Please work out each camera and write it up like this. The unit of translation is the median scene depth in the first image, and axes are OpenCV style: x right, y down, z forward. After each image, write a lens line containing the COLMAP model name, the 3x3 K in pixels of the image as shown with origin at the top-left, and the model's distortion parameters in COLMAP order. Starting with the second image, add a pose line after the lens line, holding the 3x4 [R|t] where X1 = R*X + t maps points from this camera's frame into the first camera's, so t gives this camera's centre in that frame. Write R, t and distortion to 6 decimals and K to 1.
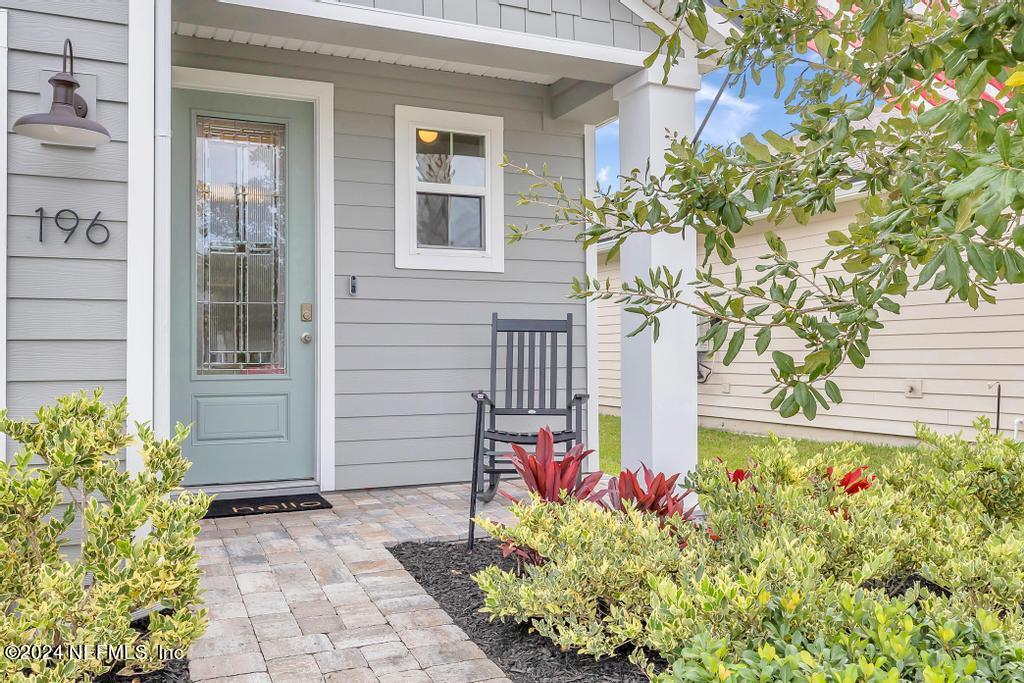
lens RADIAL K [[860.8, 0, 511.6], [0, 860.8, 344.3], [0, 0, 1]] dist [-0.000533, -0.000083]
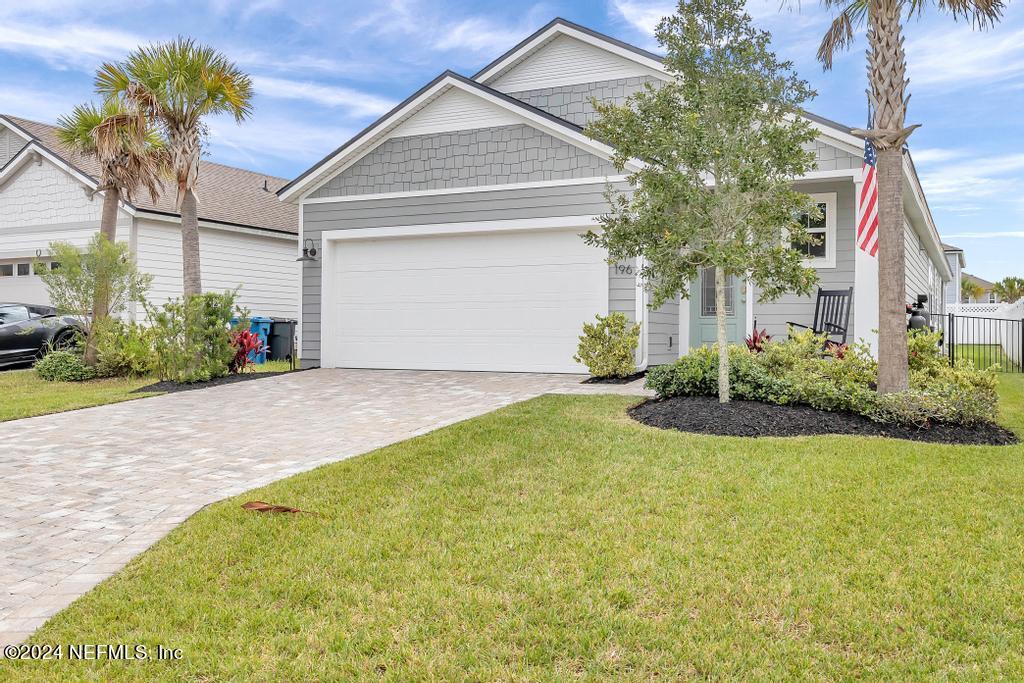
lens RADIAL K [[960.4, 0, 508.1], [0, 960.4, 346.5], [0, 0, 1]] dist [-0.005041, 0.000000]
pose [[0.639009, 0.022950, -0.768857, 1.348830], [0.000123, 0.999552, 0.029938, 0.040566], [0.769200, -0.019225, 0.638719, -1.158922]]
